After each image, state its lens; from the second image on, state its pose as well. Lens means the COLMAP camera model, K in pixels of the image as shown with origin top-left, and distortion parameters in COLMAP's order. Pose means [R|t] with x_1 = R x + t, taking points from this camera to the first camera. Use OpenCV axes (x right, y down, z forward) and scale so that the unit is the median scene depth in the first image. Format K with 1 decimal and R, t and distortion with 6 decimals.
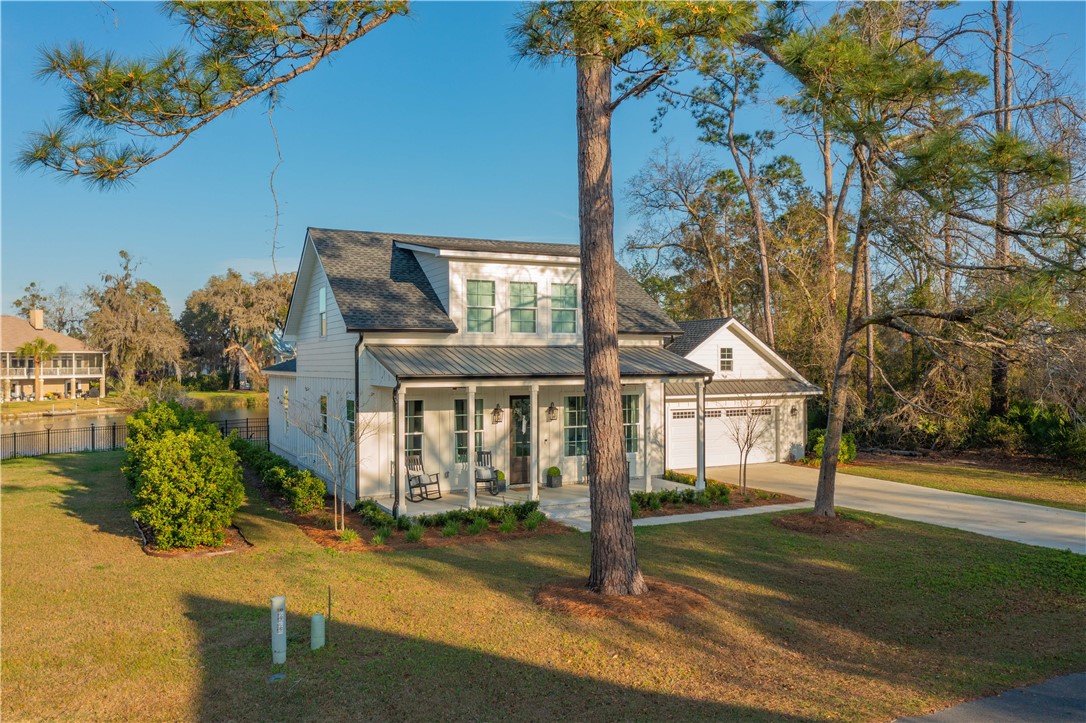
lens RADIAL K [[881.7, 0, 543.0], [0, 881.7, 361.5], [0, 0, 1]] dist [0.000866, 0.007244]
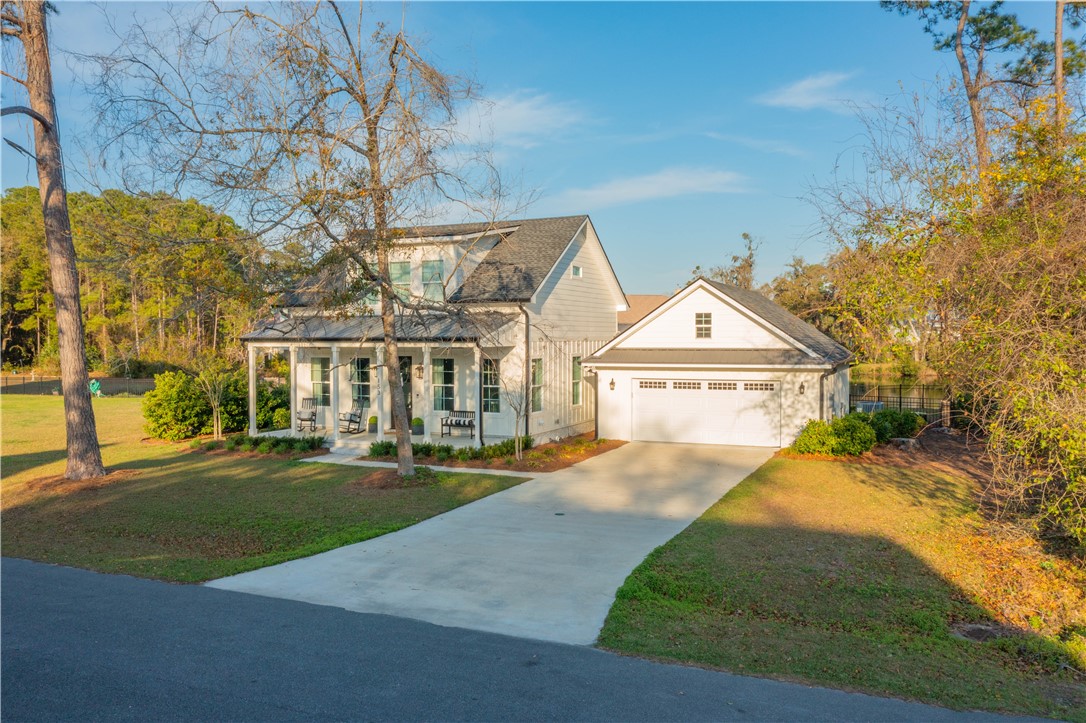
lens RADIAL K [[881.7, 0, 543.0], [0, 881.7, 361.5], [0, 0, 1]] dist [0.000866, 0.007244]
pose [[0.592852, 0.026644, -0.804871, 1.045951], [-0.000265, 0.999459, 0.032891, 0.005858], [0.805311, -0.019286, 0.592538, 0.429735]]
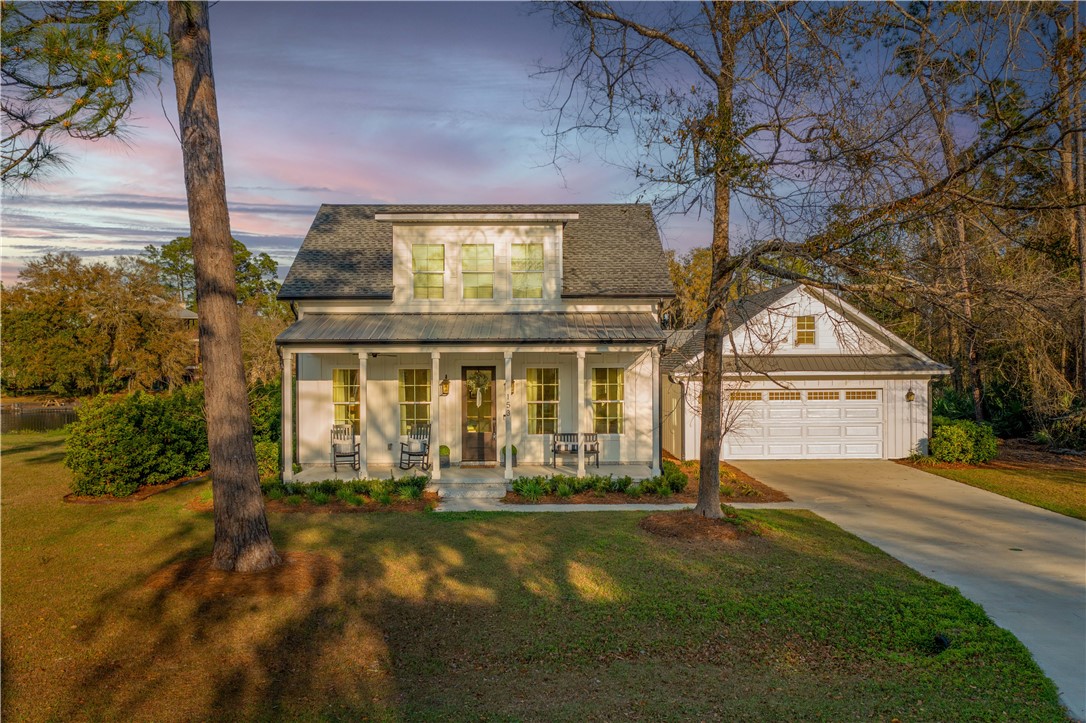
lens RADIAL K [[881.7, 0, 543.0], [0, 881.7, 361.5], [0, 0, 1]] dist [0.000866, 0.007244]
pose [[0.887150, 0.004617, -0.461458, 0.465236], [-0.000283, 0.999955, 0.009460, 0.024269], [0.461481, -0.008261, 0.887112, 0.205245]]
